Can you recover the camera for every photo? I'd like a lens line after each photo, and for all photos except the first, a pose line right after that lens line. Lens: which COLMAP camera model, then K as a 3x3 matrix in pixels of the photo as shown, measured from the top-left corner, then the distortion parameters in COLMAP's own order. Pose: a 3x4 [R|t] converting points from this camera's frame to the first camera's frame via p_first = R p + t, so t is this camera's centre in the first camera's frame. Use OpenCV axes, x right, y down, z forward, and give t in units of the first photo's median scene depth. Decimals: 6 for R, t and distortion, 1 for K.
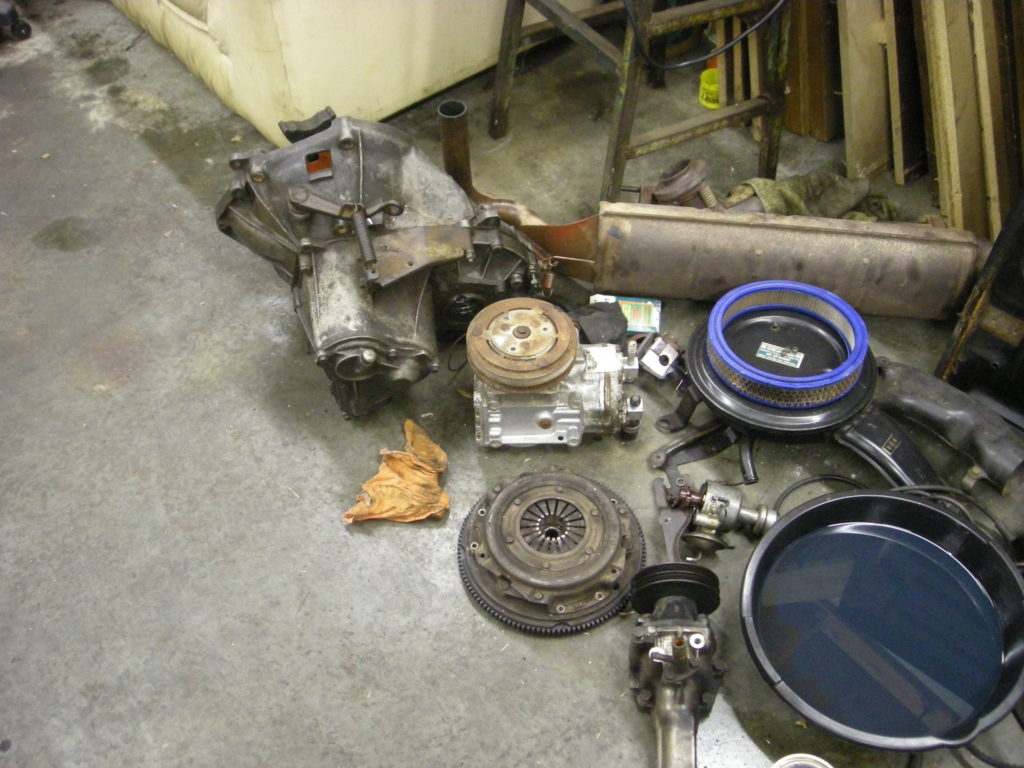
lens RADIAL K [[1054.7, 0, 512.1], [0, 1054.7, 385.1], [0, 0, 1]] dist [-0.155827, 0.000000]
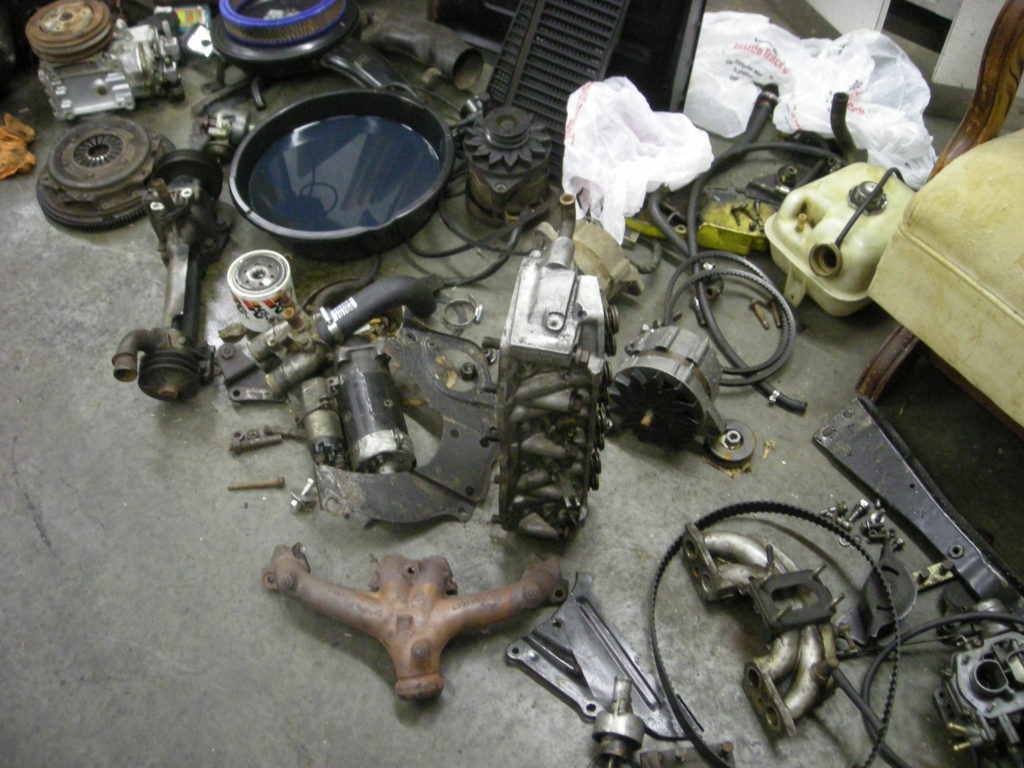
lens RADIAL K [[1054.7, 0, 512.5], [0, 1054.7, 382.3], [0, 0, 1]] dist [-0.155827, 0.000000]
pose [[0.981986, -0.149567, 0.115467, 0.343285], [0.142084, 0.987336, 0.070568, 0.389449], [-0.124560, -0.052890, 0.990801, -0.318305]]
